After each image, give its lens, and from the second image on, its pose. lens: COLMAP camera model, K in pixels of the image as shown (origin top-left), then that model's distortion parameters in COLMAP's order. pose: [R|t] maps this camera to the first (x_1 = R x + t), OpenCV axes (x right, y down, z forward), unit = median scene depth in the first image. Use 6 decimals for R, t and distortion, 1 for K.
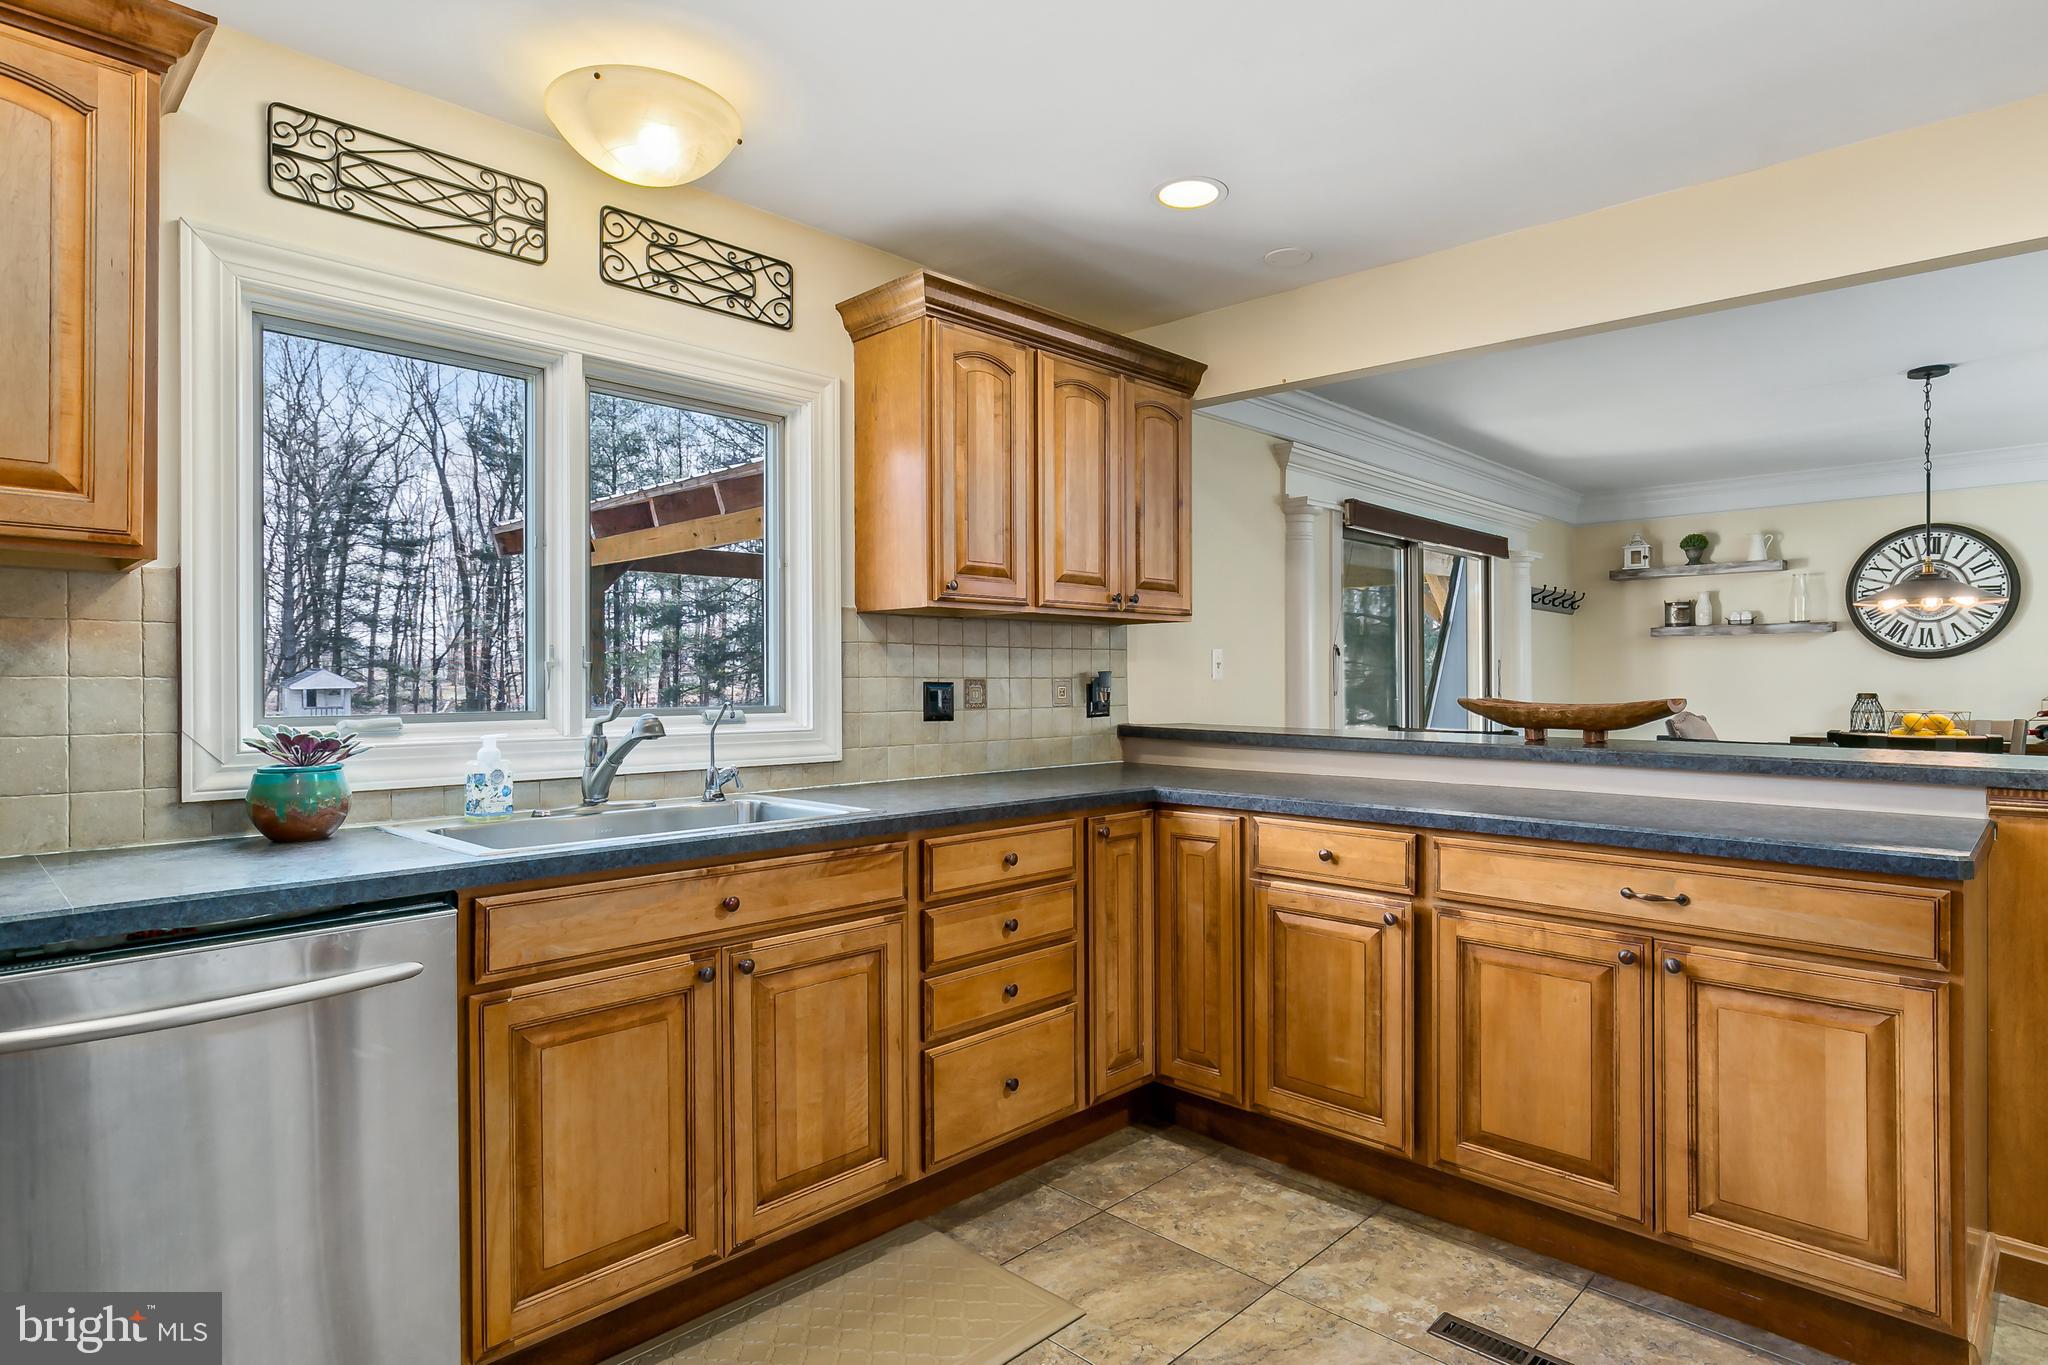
lens RADIAL K [[1105.1, 0, 1044.0], [0, 1105.1, 672.6], [0, 0, 1]] dist [-0.000973, -0.002497]
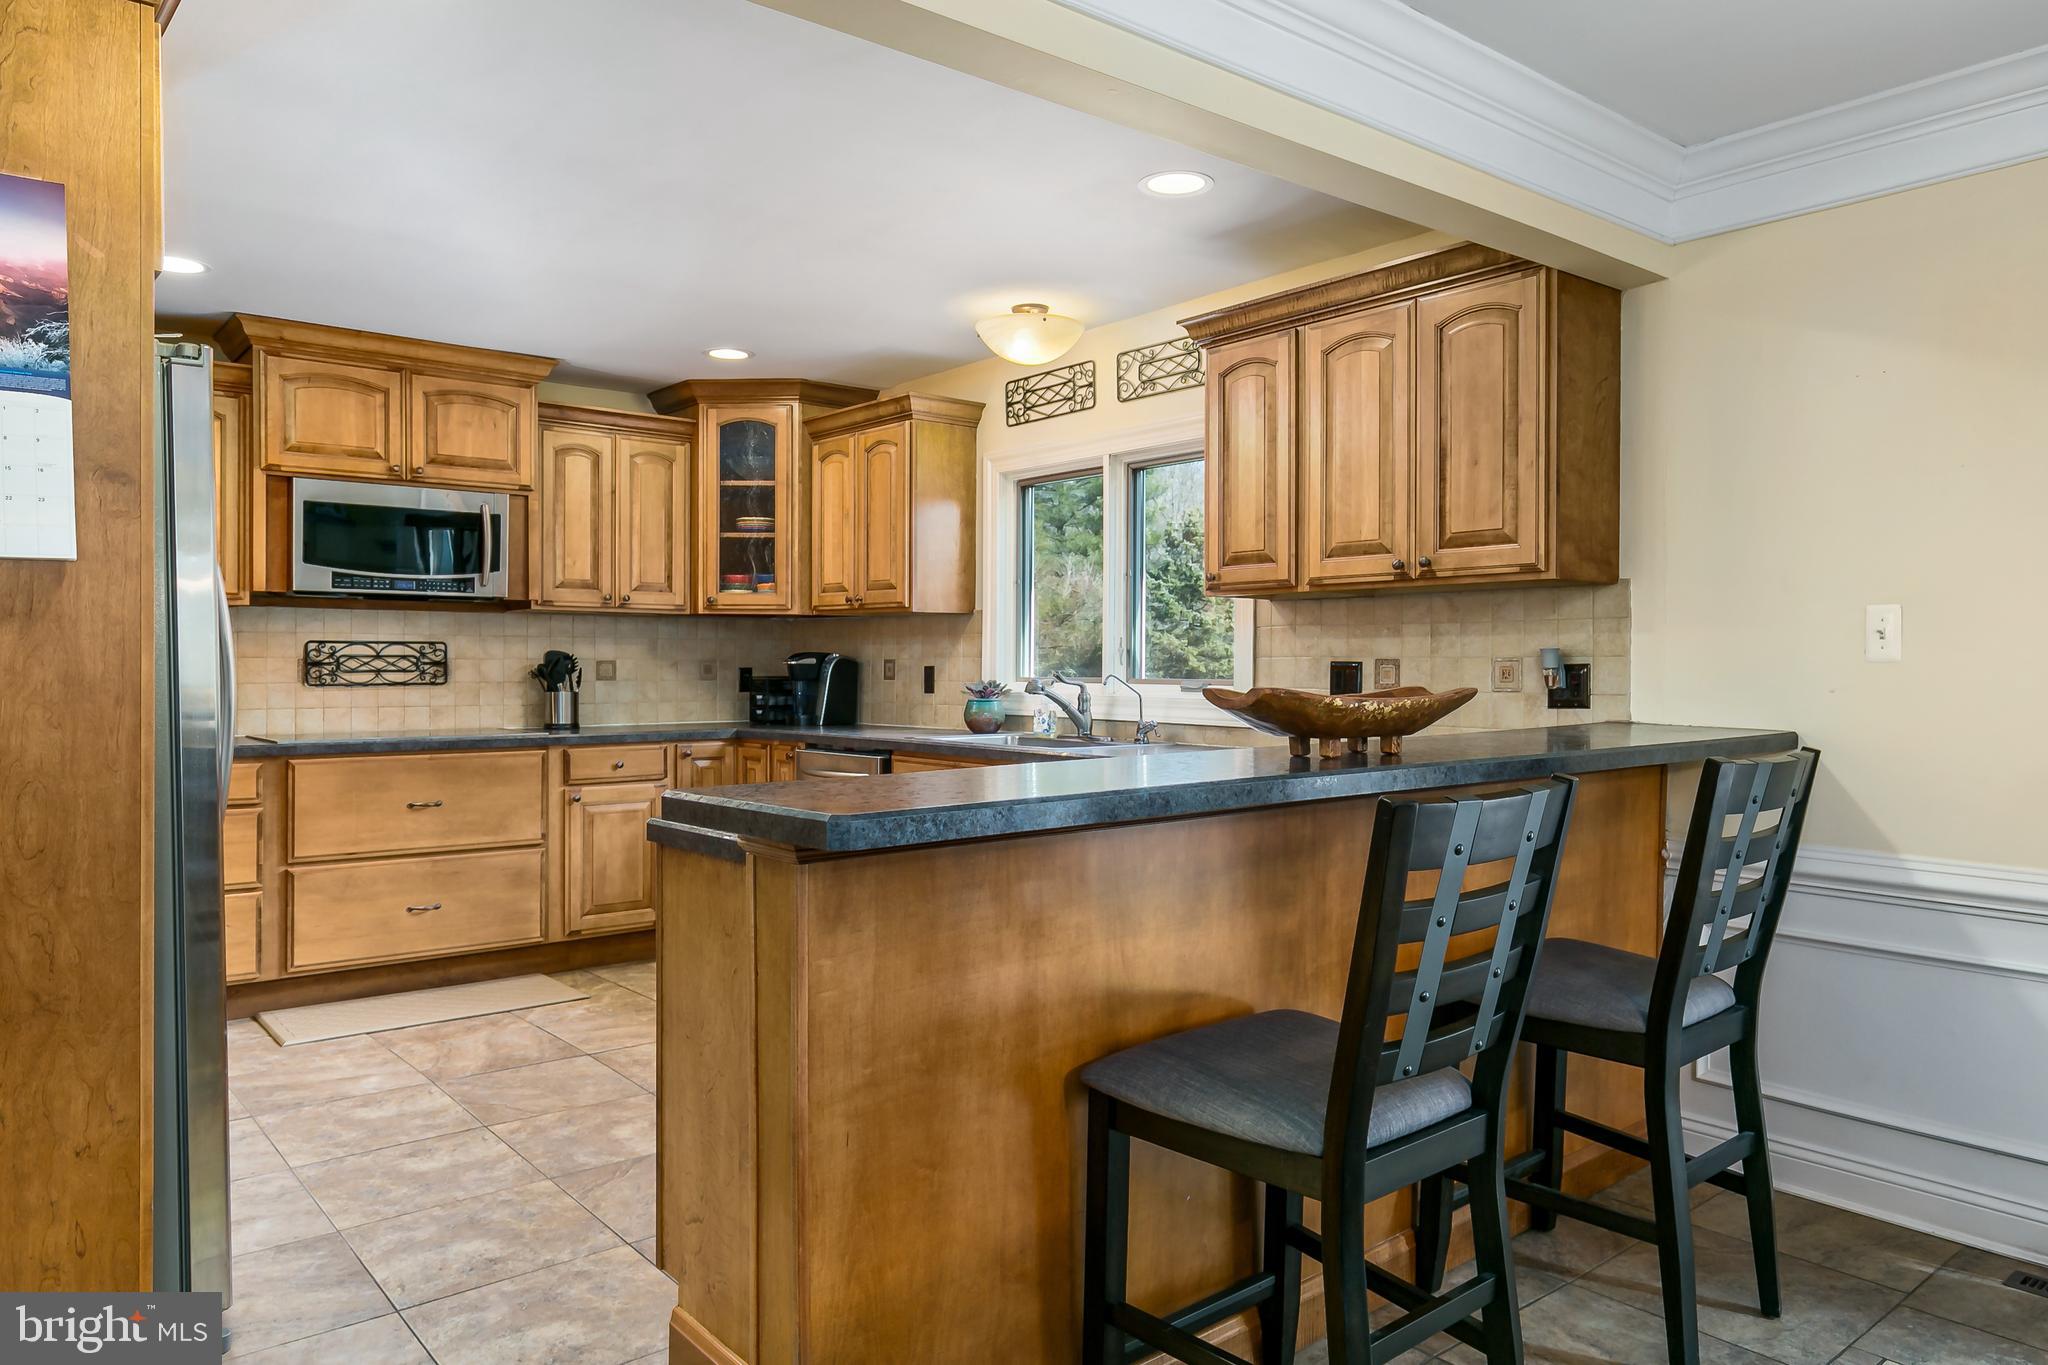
lens RADIAL K [[1372.9, 0, 1060.3], [0, 1372.9, 677.3], [0, 0, 1]] dist [0.001027, -0.001509]
pose [[-0.114303, 0.009638, -0.993399, 0.896333], [0.001691, 0.999953, 0.009507, 0.007947], [0.993444, -0.000593, -0.114314, 0.665988]]
